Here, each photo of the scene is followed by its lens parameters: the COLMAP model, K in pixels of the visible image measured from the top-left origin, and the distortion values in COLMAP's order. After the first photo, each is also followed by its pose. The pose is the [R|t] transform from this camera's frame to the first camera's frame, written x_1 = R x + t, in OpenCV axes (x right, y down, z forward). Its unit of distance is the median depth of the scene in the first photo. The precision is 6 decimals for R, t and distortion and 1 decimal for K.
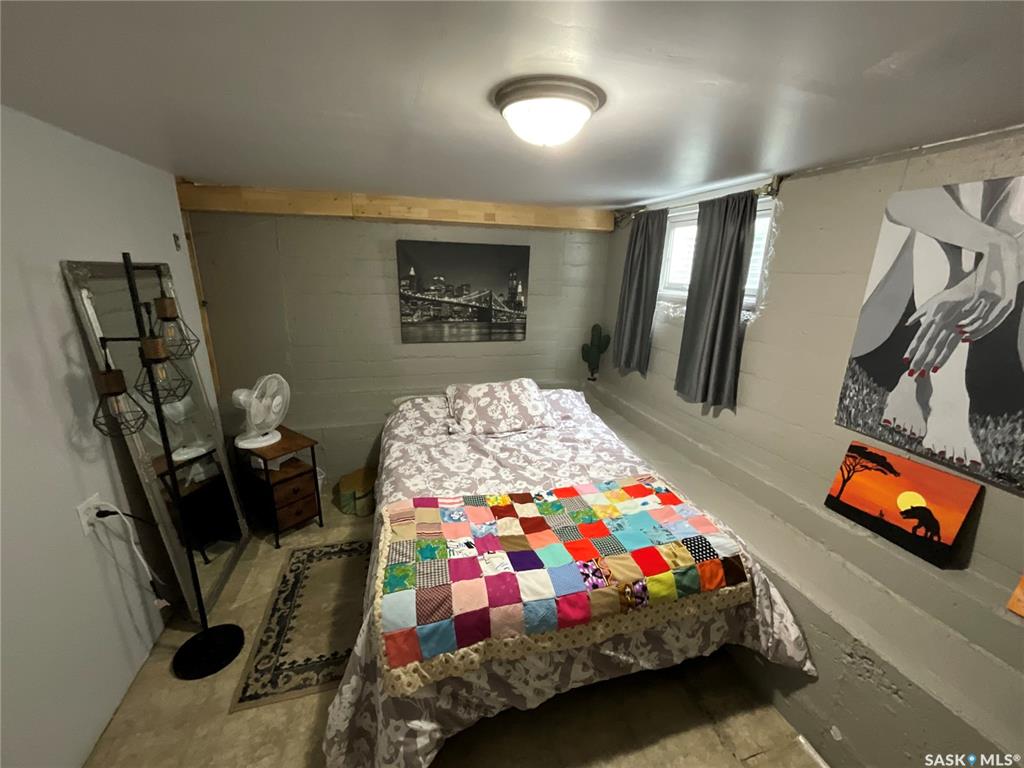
lens RADIAL K [[421.9, 0, 514.0], [0, 421.9, 383.3], [0, 0, 1]] dist [-0.000024, 0.000376]
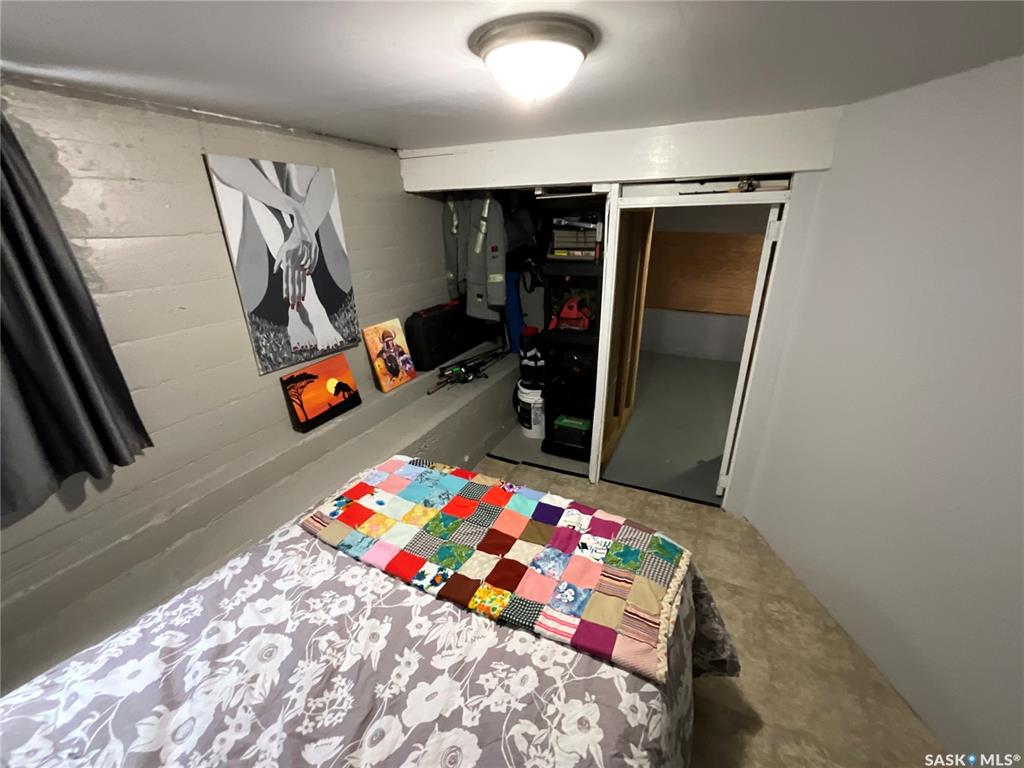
lens RADIAL K [[421.9, 0, 514.0], [0, 421.9, 383.3], [0, 0, 1]] dist [-0.000024, 0.000376]
pose [[-0.737901, -0.259286, 0.623115, -0.454948], [0.176911, 0.816666, 0.549326, -0.421680], [-0.651310, 0.515584, -0.556748, 1.365074]]
